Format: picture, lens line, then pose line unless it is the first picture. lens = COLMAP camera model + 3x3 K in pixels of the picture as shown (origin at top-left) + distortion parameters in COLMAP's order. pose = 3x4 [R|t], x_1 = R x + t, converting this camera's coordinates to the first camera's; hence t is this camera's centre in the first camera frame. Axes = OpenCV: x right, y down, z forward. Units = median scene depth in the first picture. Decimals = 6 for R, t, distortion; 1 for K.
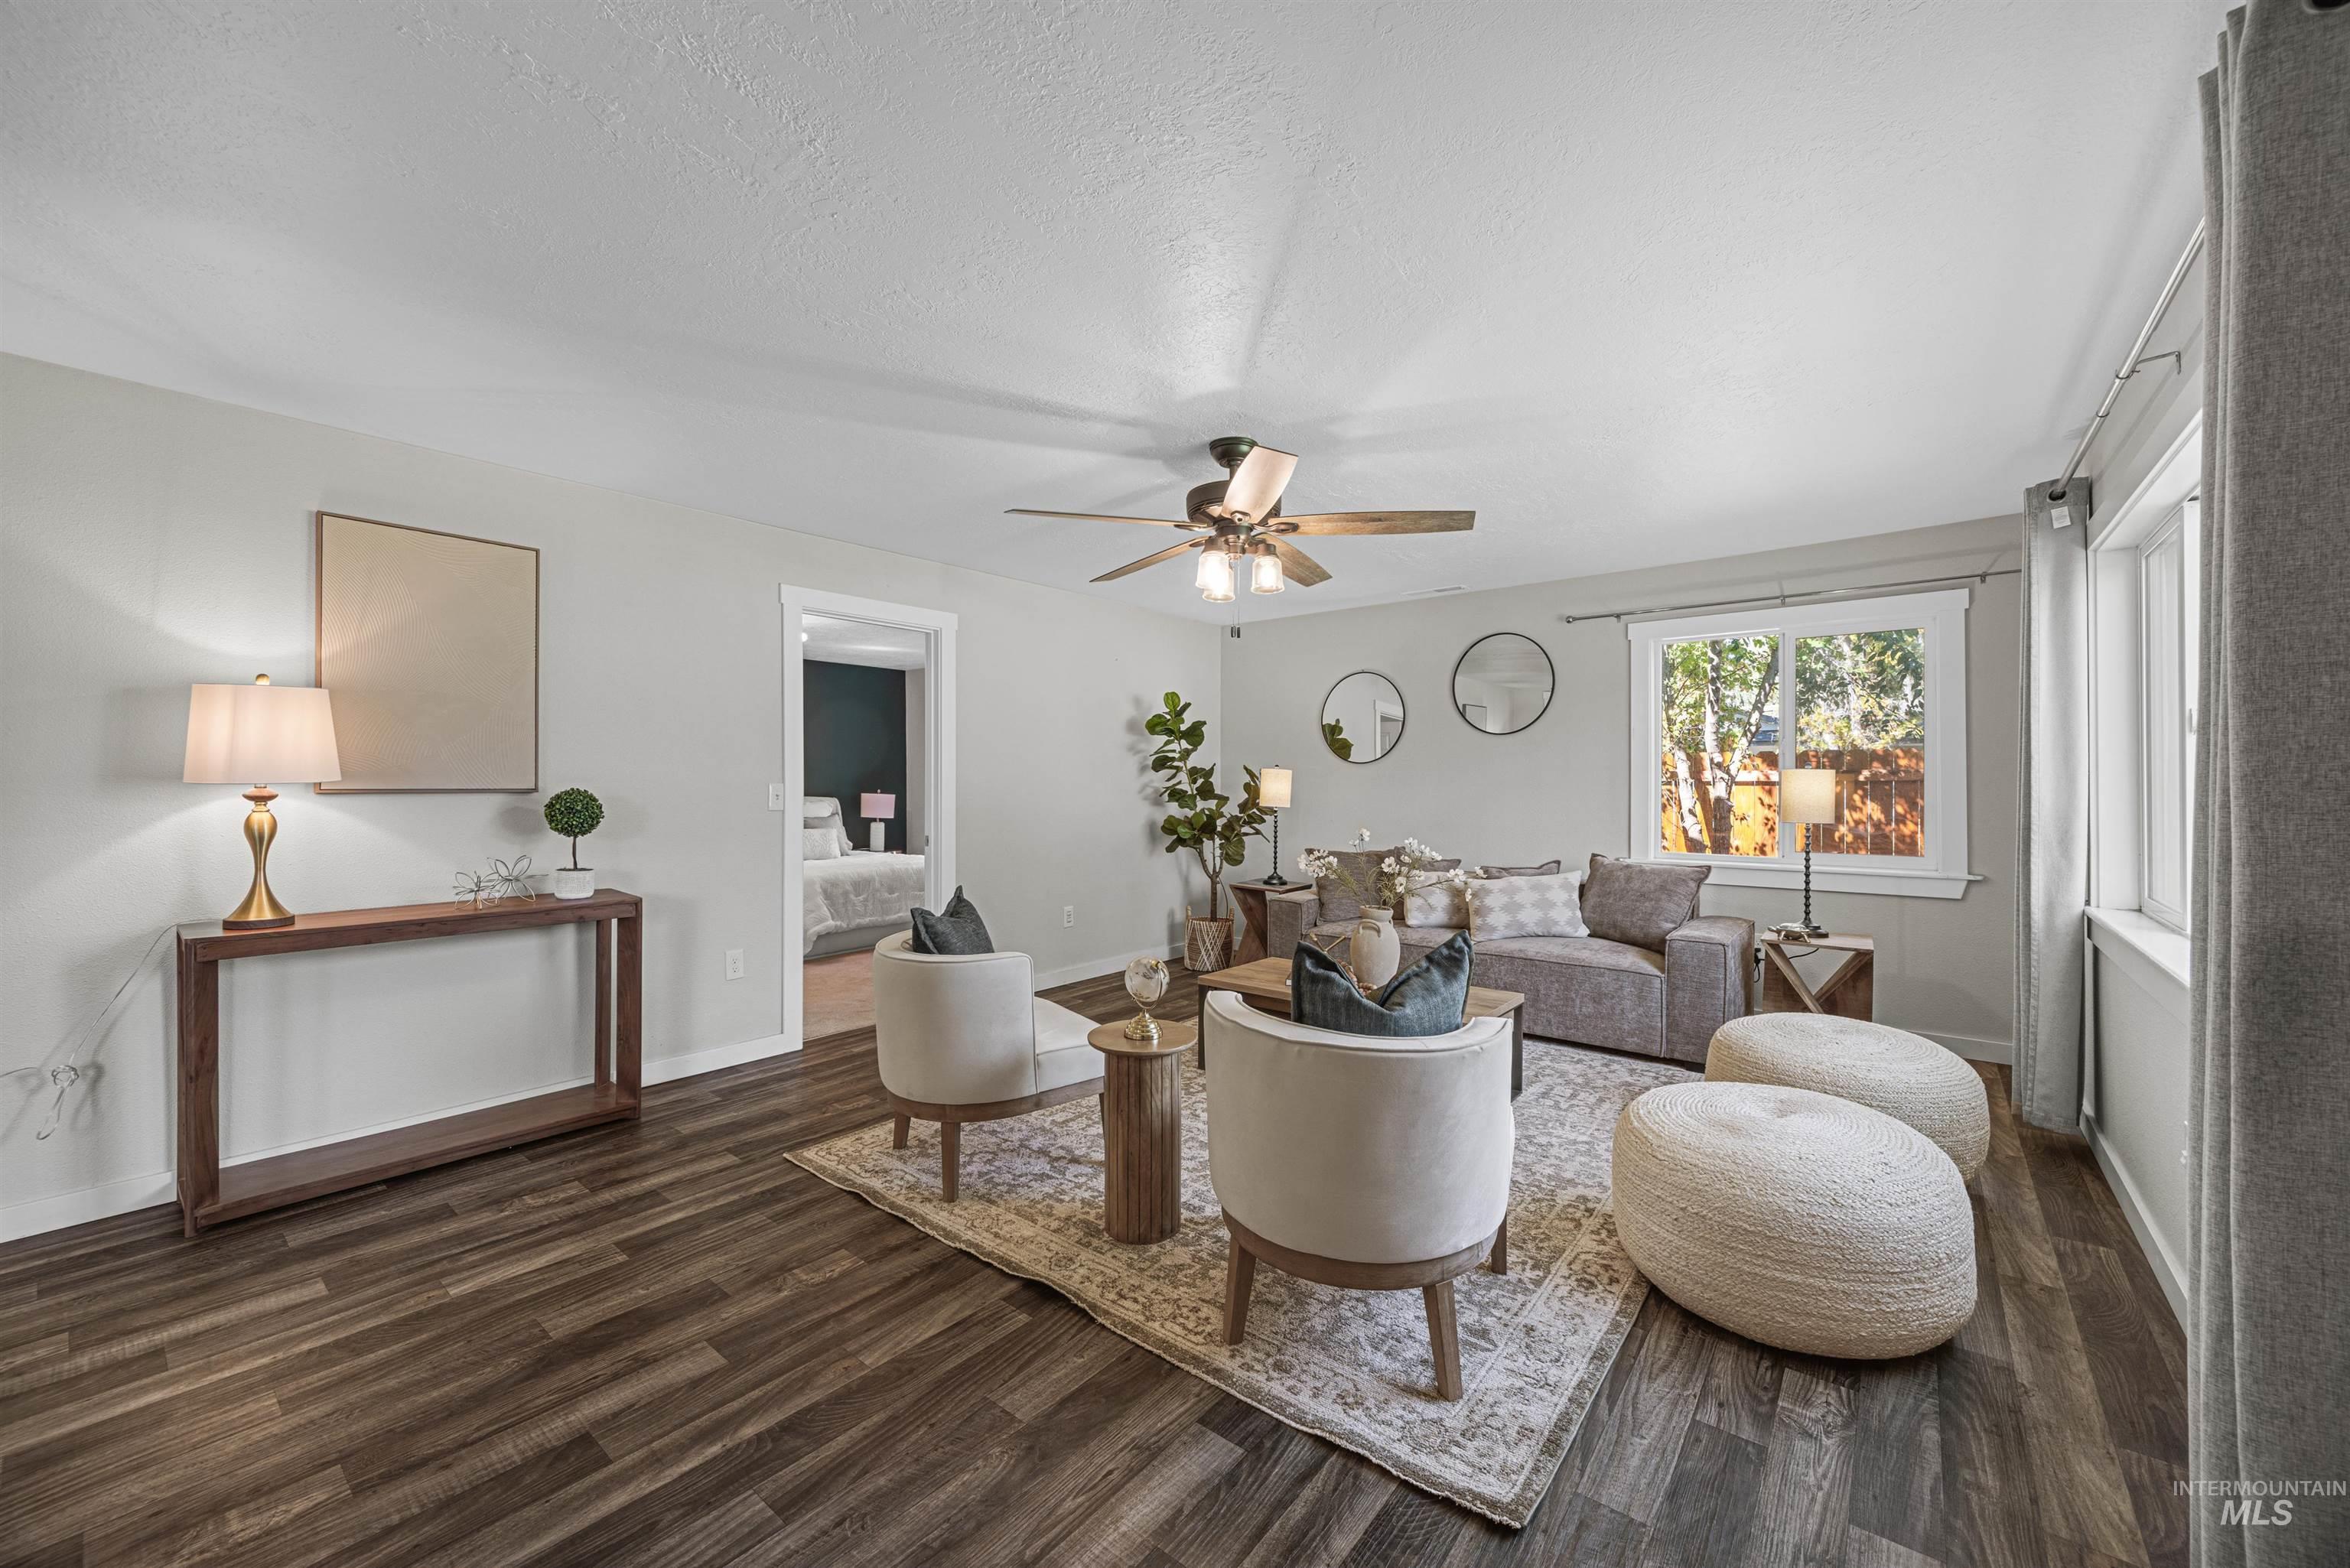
lens RADIAL K [[904.6, 0, 1183.4], [0, 904.6, 797.6], [0, 0, 1]] dist [0.000463, -0.000353]
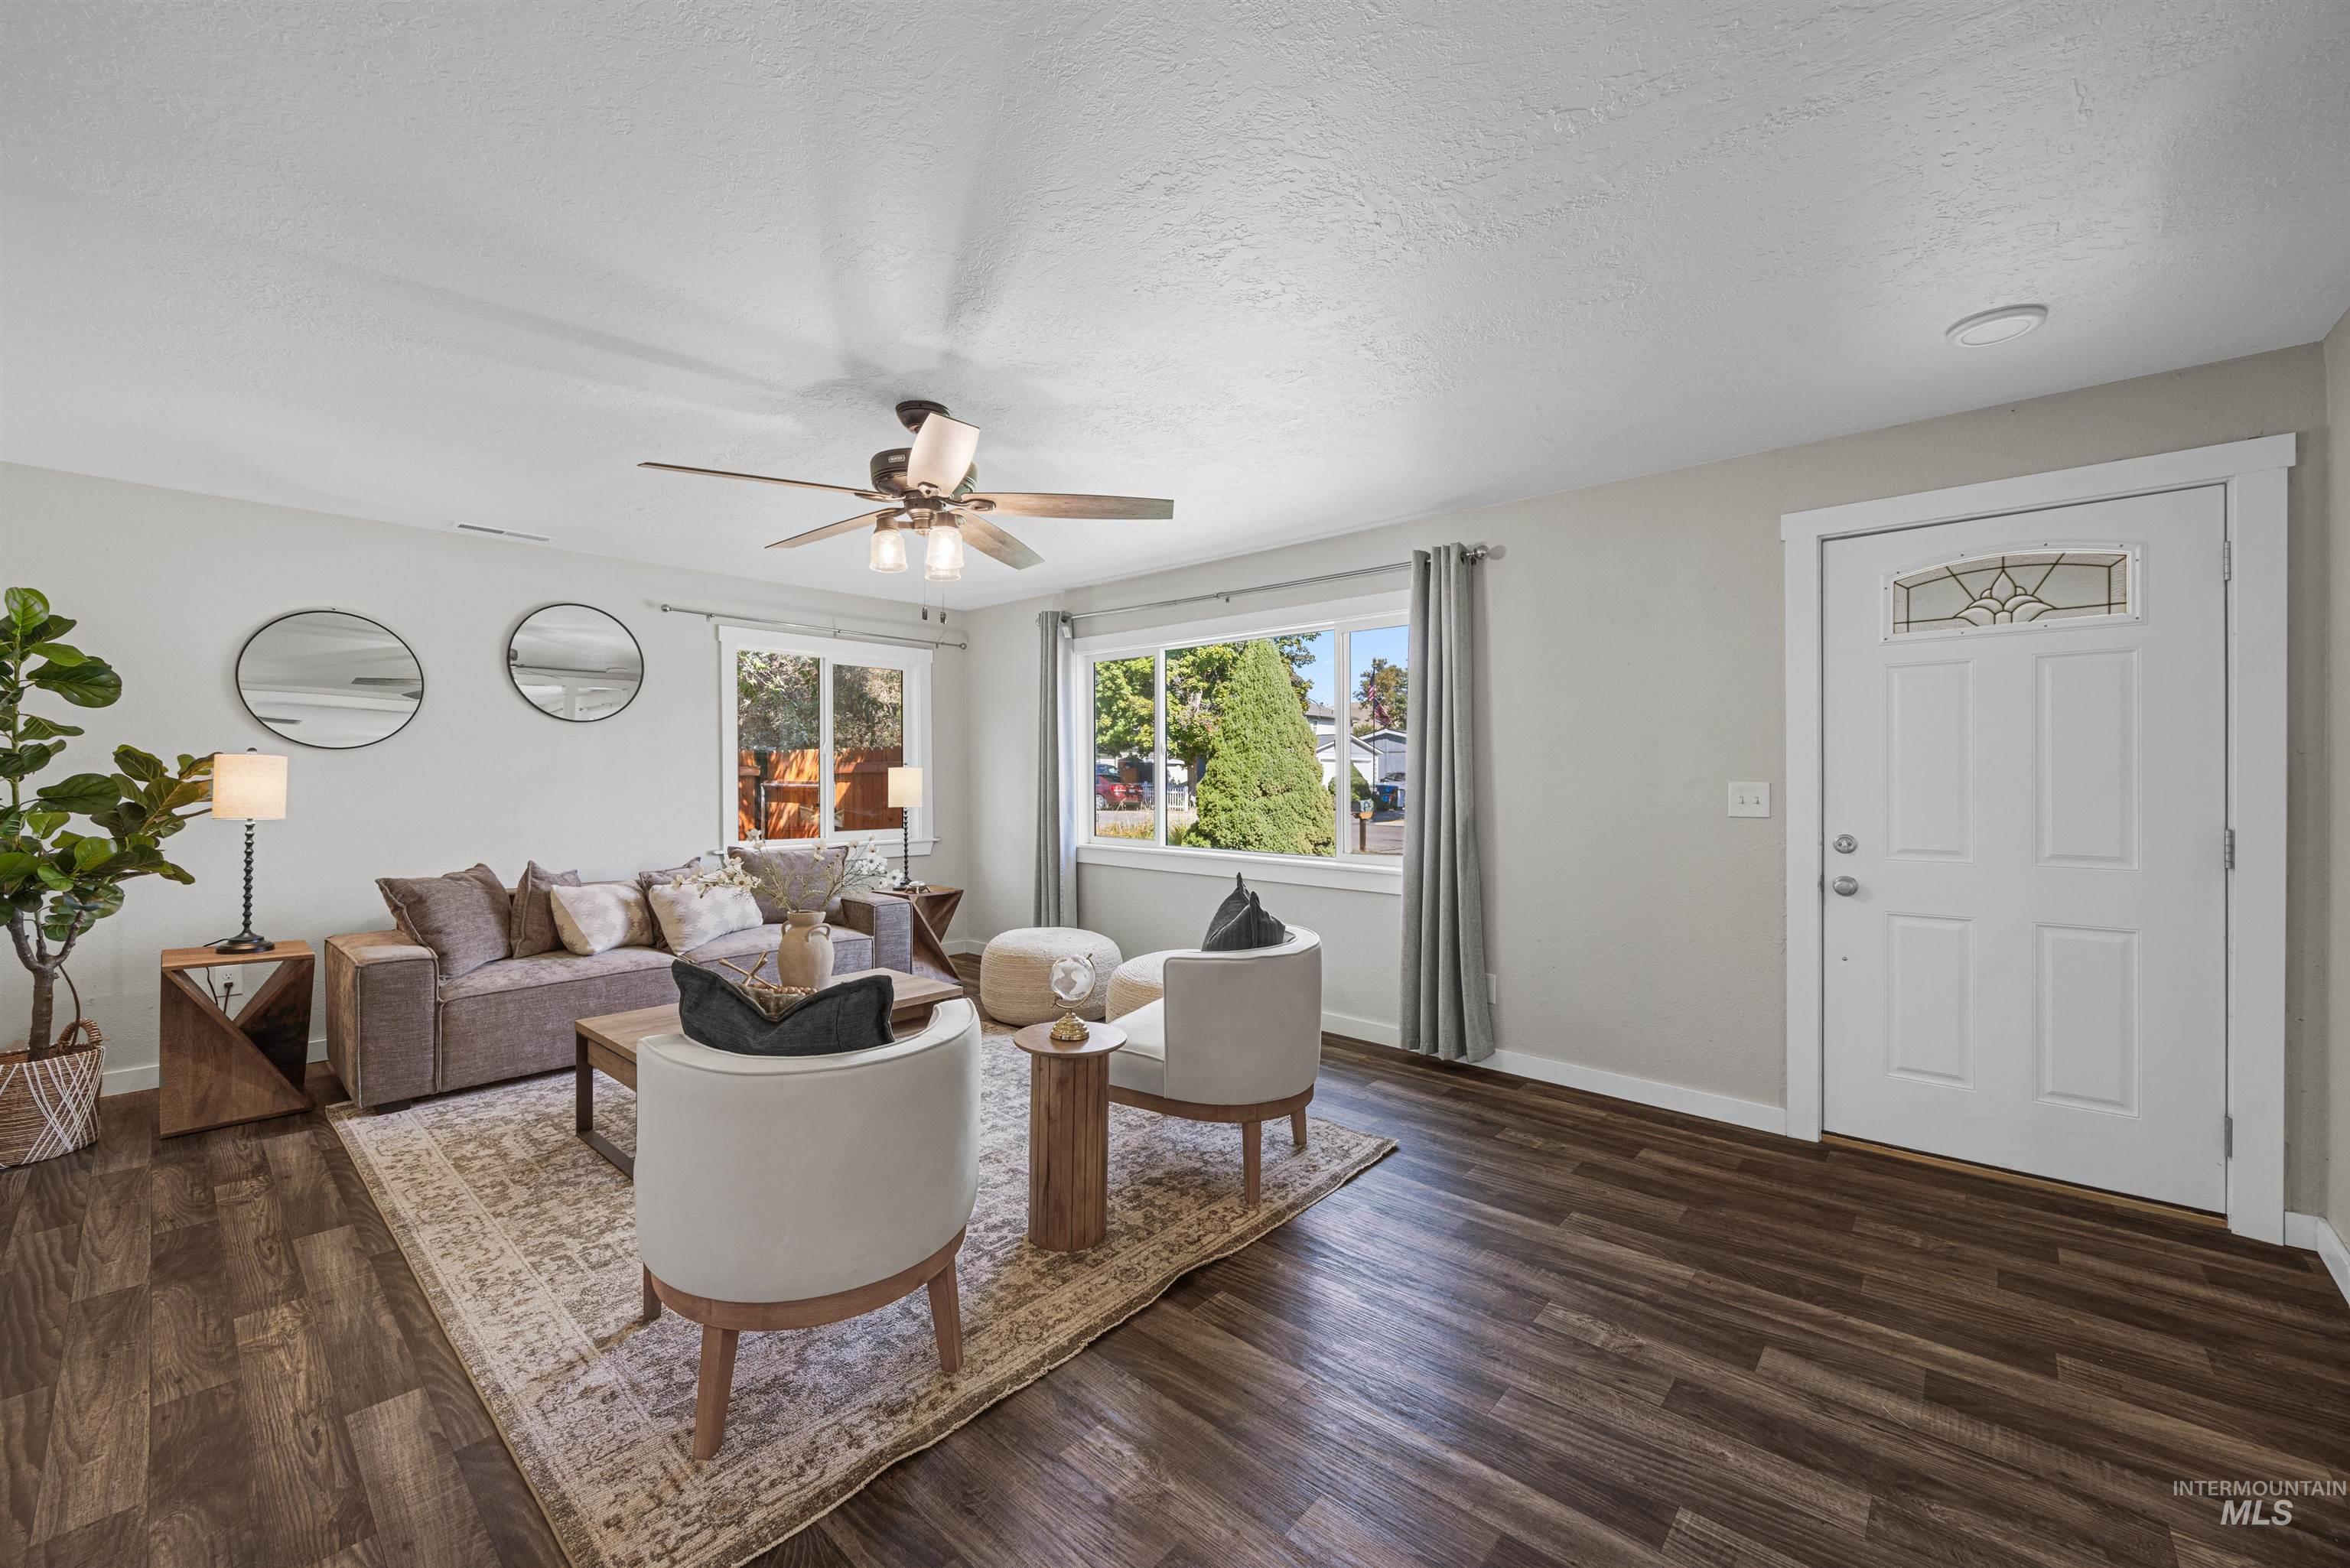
lens RADIAL K [[904.6, 0, 1173.9], [0, 904.6, 781.8], [0, 0, 1]] dist [0.000463, -0.000353]
pose [[0.046164, -0.004283, 0.998925, -1.018280], [0.014930, 0.999882, 0.003597, -0.014610], [-0.998822, 0.014747, 0.046222, 0.837814]]
